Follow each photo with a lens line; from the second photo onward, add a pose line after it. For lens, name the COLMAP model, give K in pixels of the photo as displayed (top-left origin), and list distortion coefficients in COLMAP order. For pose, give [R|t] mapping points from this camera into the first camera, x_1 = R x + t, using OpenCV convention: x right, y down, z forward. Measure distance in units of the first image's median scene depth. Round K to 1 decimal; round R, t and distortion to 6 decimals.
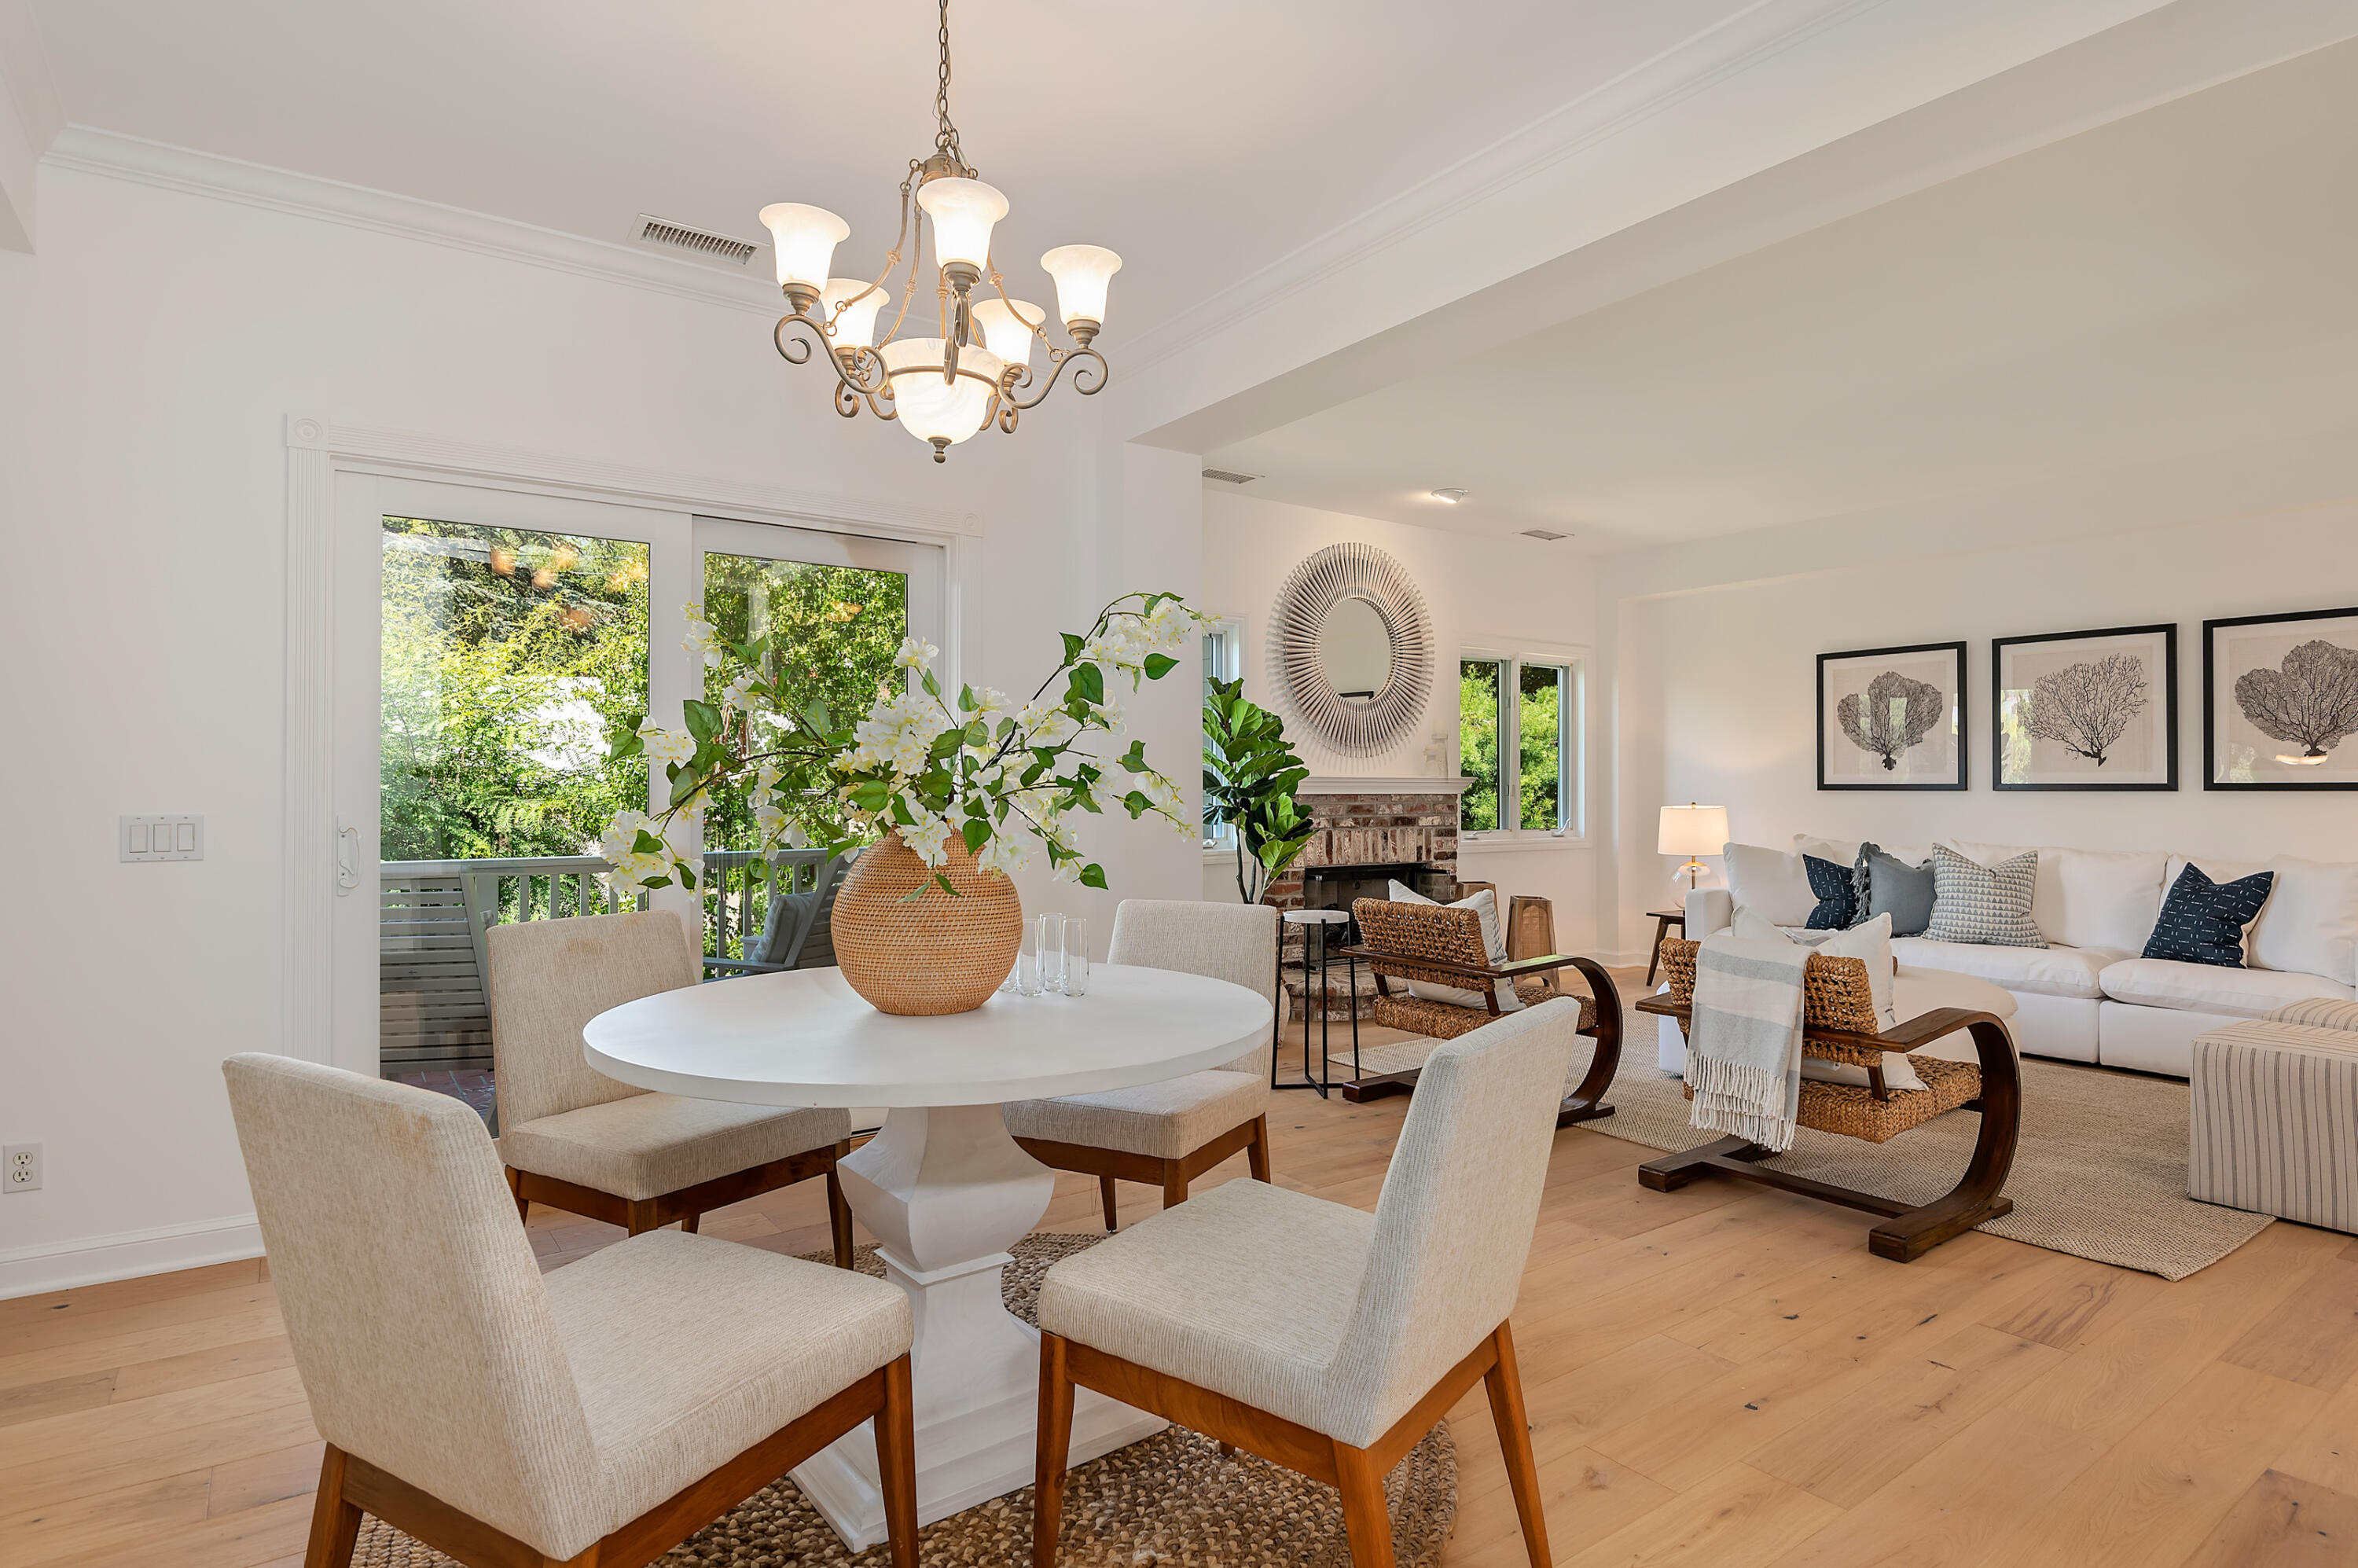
lens RADIAL K [[1225.6, 0, 1182.5], [0, 1225.6, 784.0], [0, 0, 1]] dist [0.003438, -0.018856]
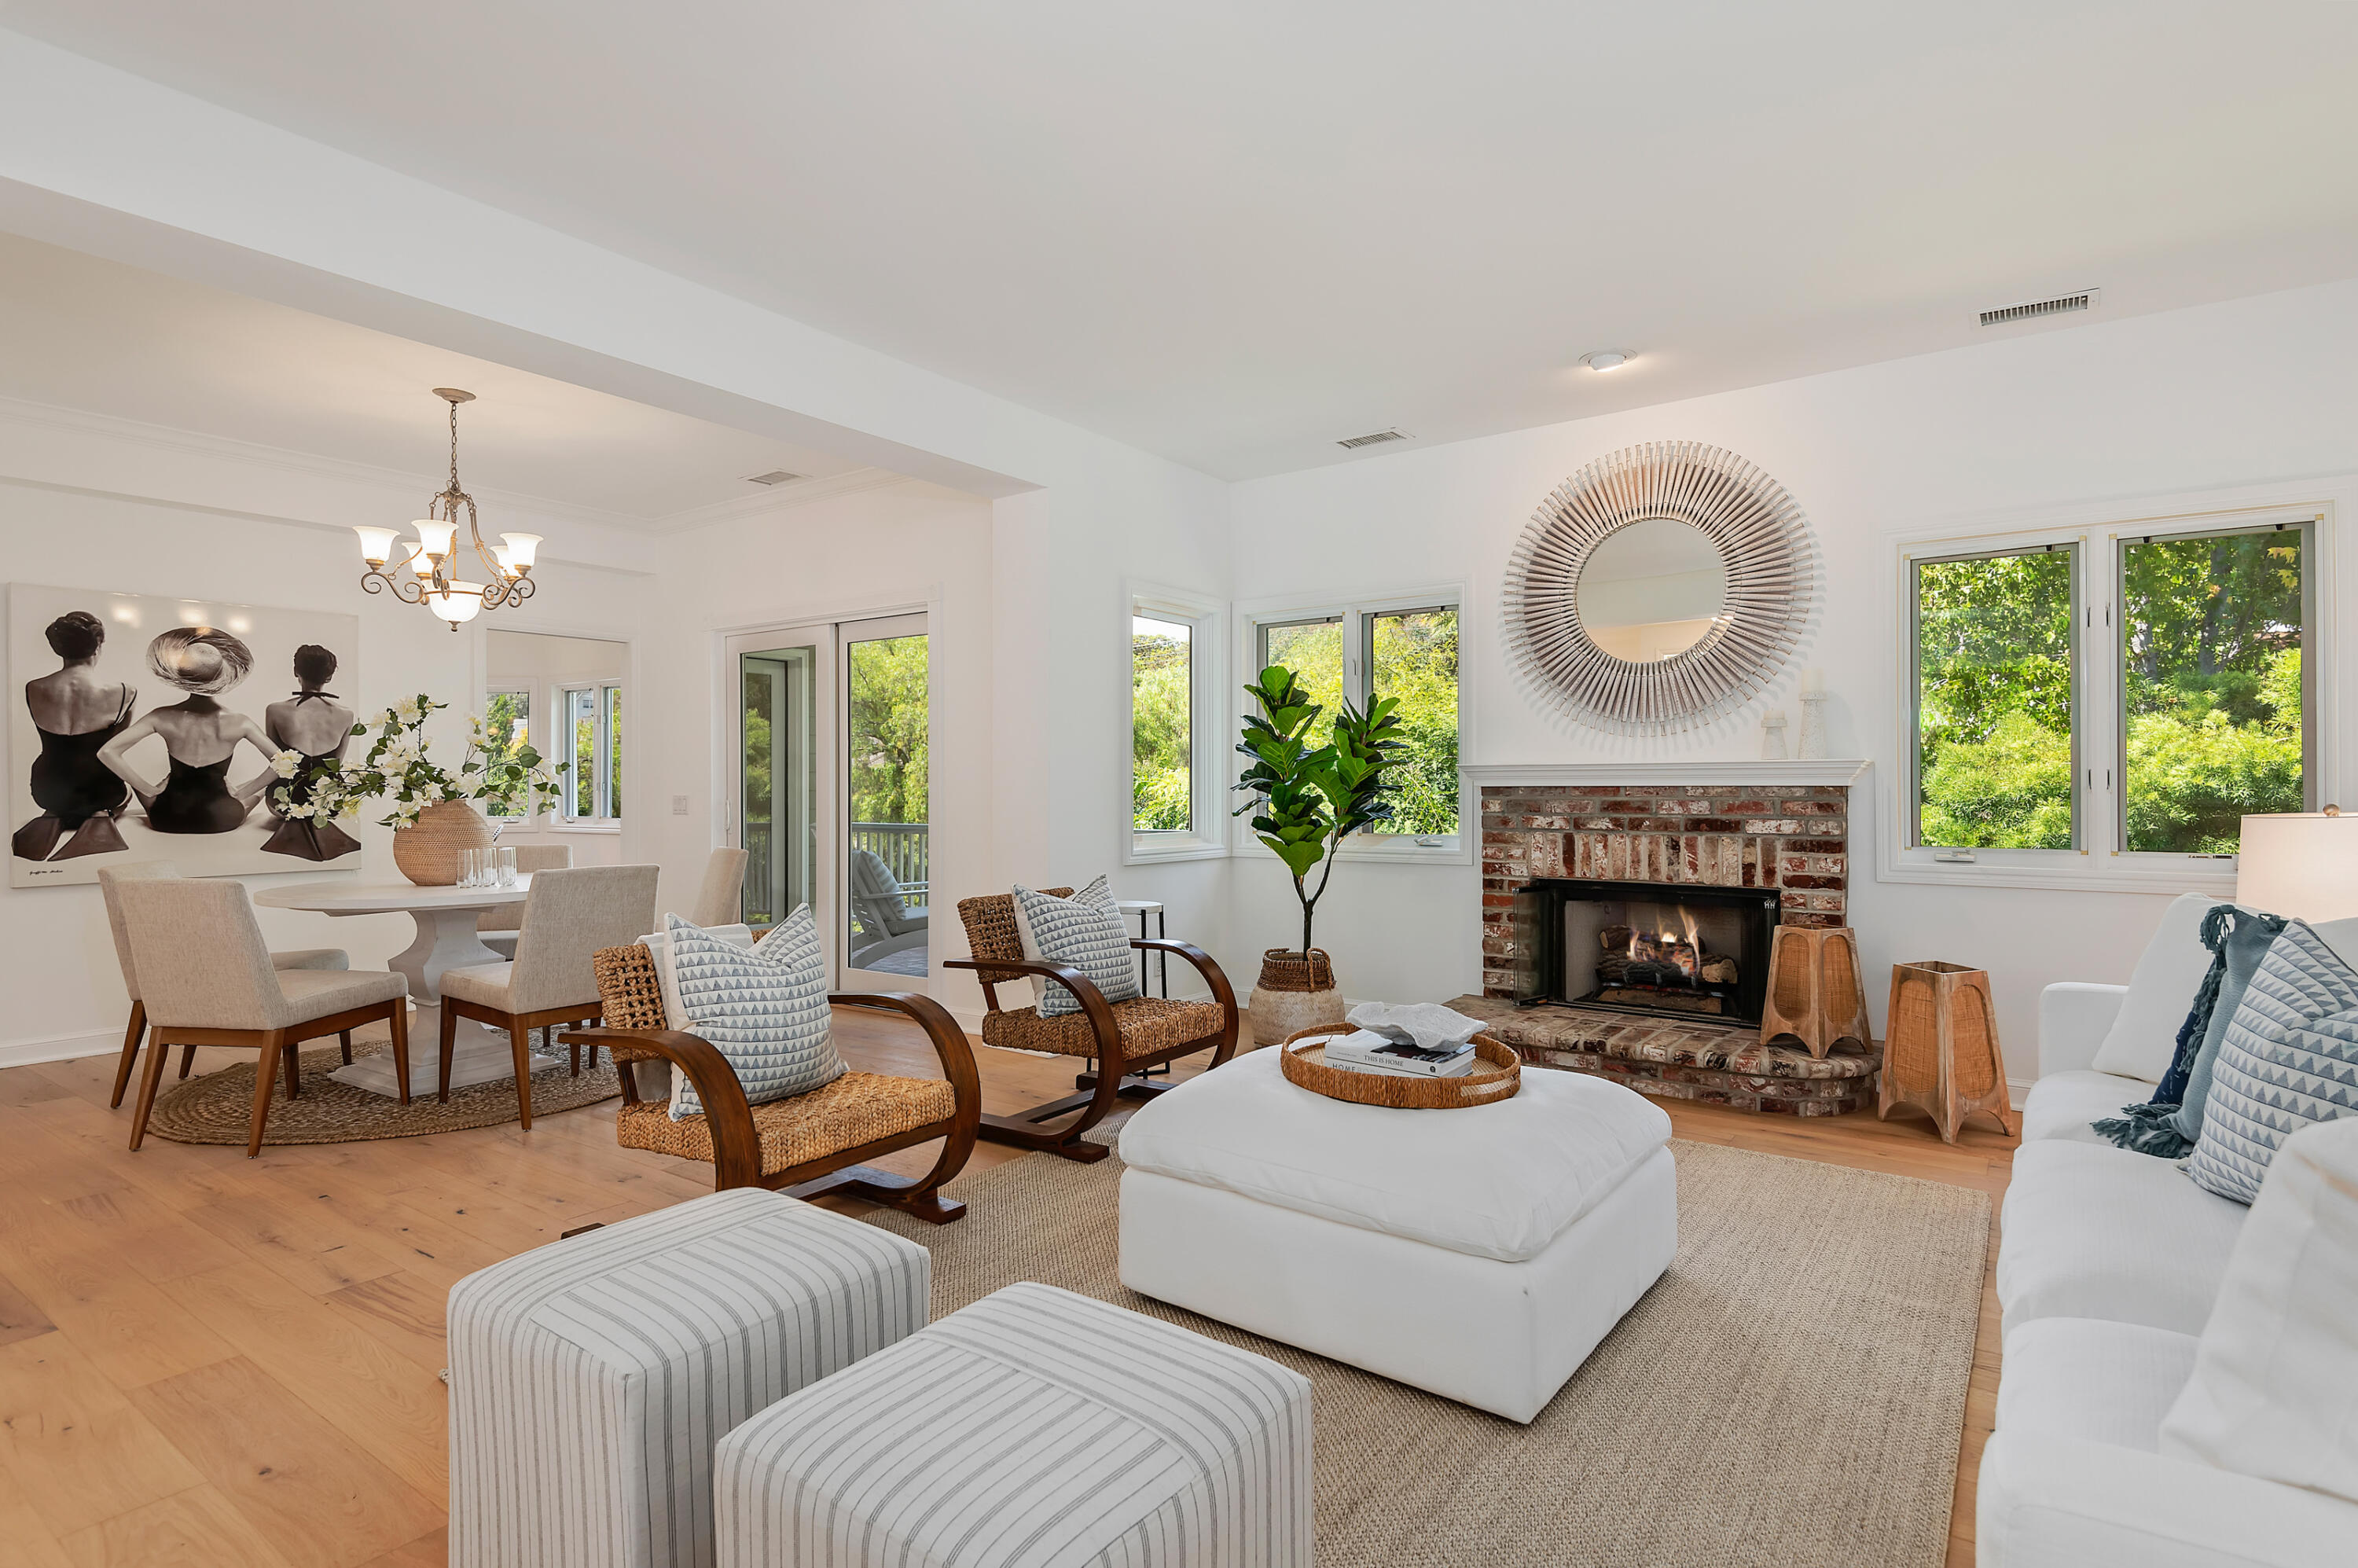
lens RADIAL K [[1188.9, 0, 1189.9], [0, 1188.9, 780.8], [0, 0, 1]] dist [0.044610, -0.030655]
pose [[0.325786, -0.006444, -0.945422, 0.843237], [0.007822, 0.999961, -0.004120, 0.006677], [0.945411, -0.006053, 0.325823, 0.582483]]
